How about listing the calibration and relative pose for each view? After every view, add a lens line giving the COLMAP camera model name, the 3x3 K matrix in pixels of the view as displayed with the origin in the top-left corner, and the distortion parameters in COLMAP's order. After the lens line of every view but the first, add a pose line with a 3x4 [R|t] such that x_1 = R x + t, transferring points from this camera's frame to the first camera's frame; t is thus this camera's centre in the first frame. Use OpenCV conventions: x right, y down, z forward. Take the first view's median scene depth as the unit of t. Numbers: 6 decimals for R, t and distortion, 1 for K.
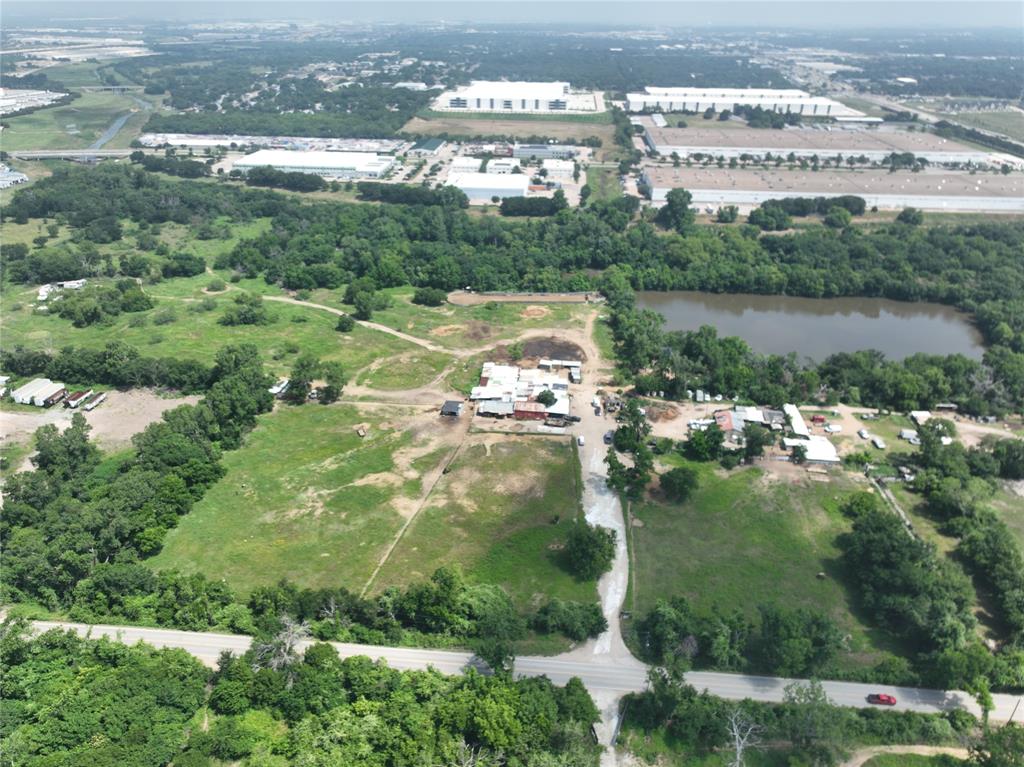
lens RADIAL K [[734.7, 0, 510.6], [0, 734.7, 357.5], [0, 0, 1]] dist [0.010689, 0.005093]
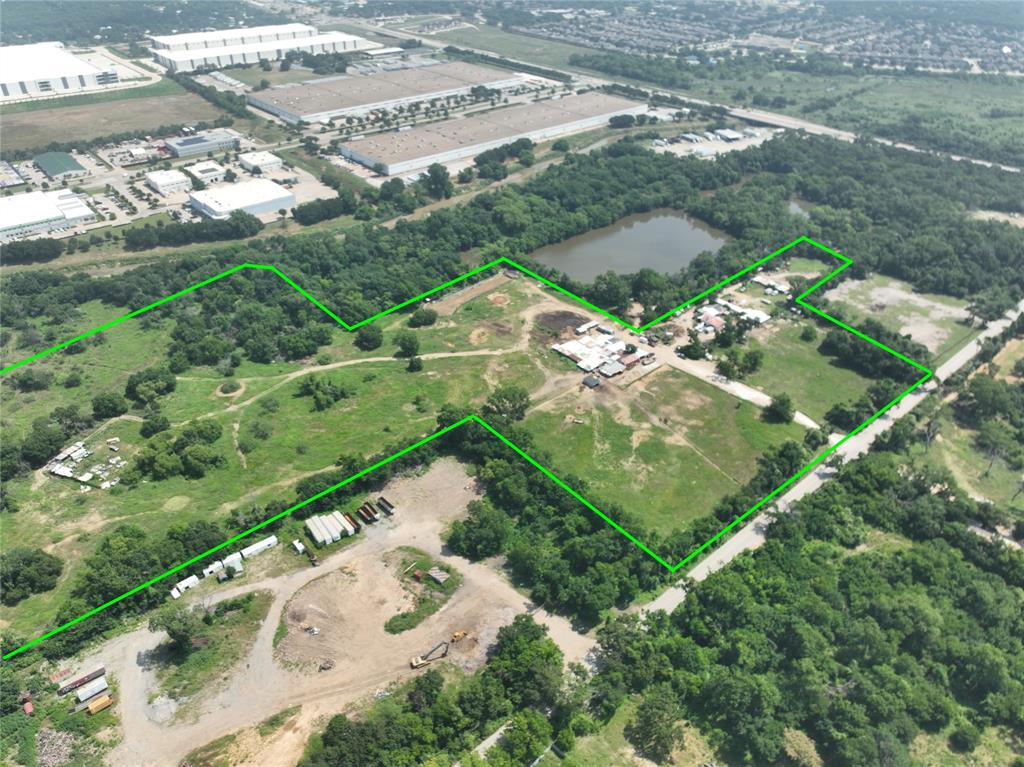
lens RADIAL K [[721.9, 0, 508.7], [0, 721.9, 384.8], [0, 0, 1]] dist [0.002484, 0.006273]
pose [[0.697829, -0.407971, 0.588723, -0.815709], [0.306753, 0.912967, 0.269062, -0.280367], [-0.647254, -0.007167, 0.762241, 0.038329]]
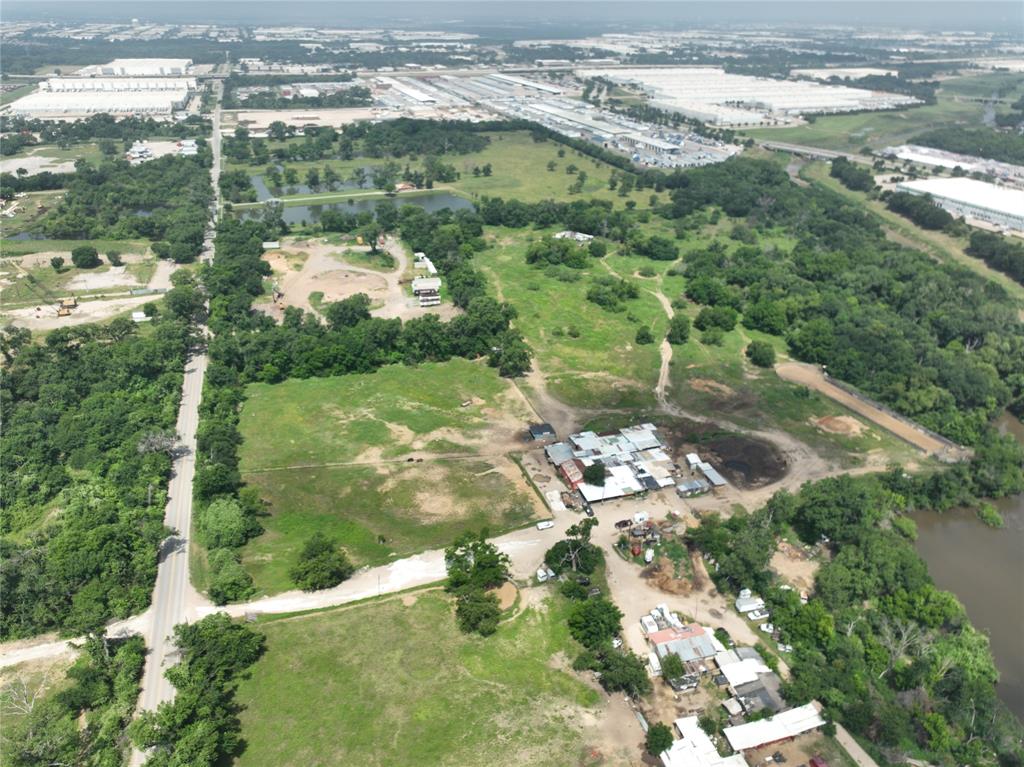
lens RADIAL K [[721.9, 0, 508.7], [0, 721.9, 384.8], [0, 0, 1]] dist [0.002484, 0.006273]
pose [[0.395927, 0.416063, -0.818617, 0.512582], [-0.393262, 0.882404, 0.258280, -0.166197], [0.829811, 0.219671, 0.512989, 0.387639]]
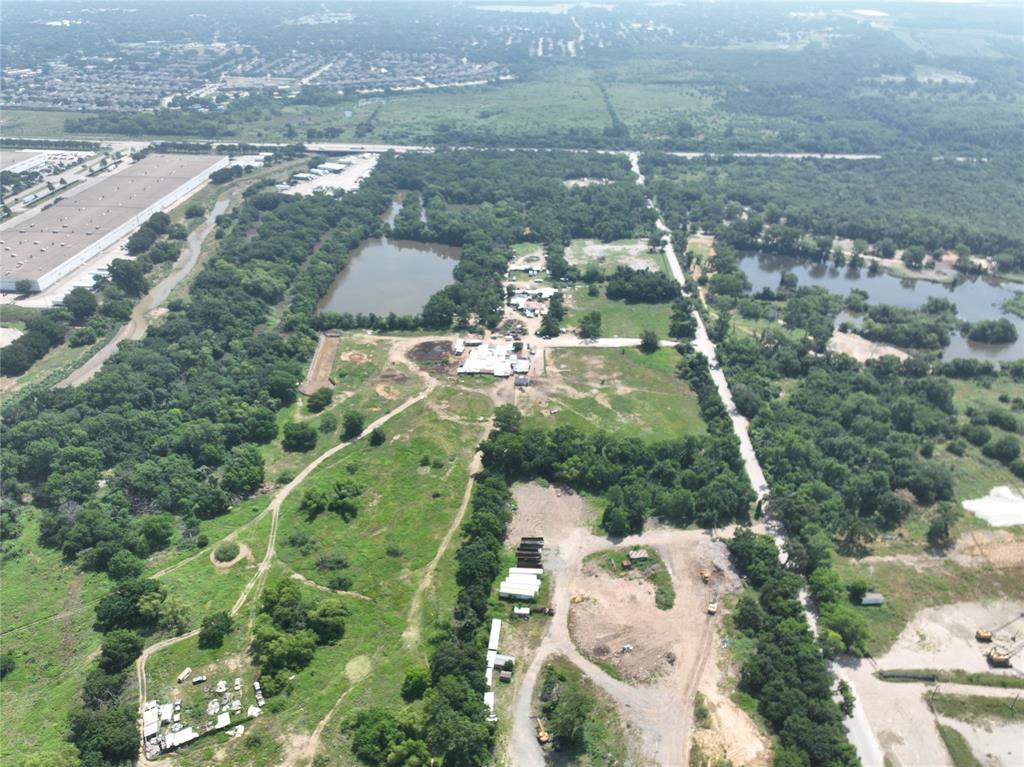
lens RADIAL K [[721.9, 0, 508.7], [0, 721.9, 384.8], [0, 0, 1]] dist [0.002484, 0.006273]
pose [[-0.035029, -0.530379, 0.847037, -1.127040], [0.415745, 0.763005, 0.494955, -0.568676], [-0.908806, 0.369489, 0.193775, 0.589197]]
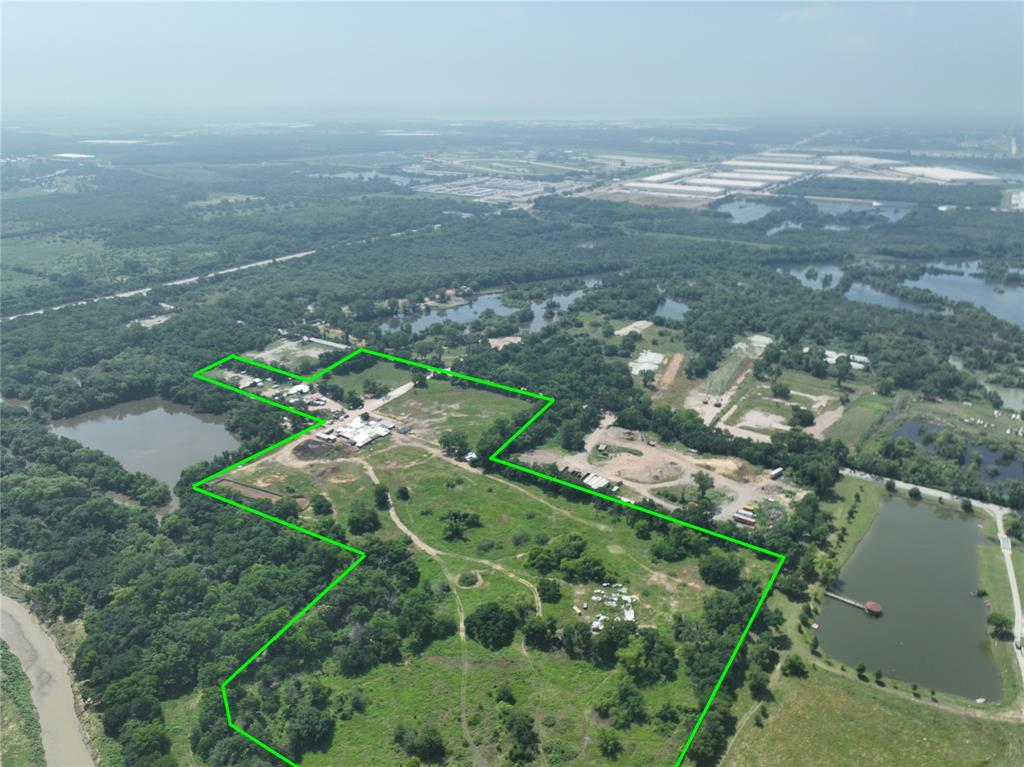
lens RADIAL K [[721.9, 0, 508.7], [0, 721.9, 384.8], [0, 0, 1]] dist [0.002484, 0.006273]
pose [[-0.883224, -0.186855, 0.430116, -0.942256], [0.186812, 0.701079, 0.688178, -1.075537], [-0.430135, 0.688167, -0.584304, 1.577364]]
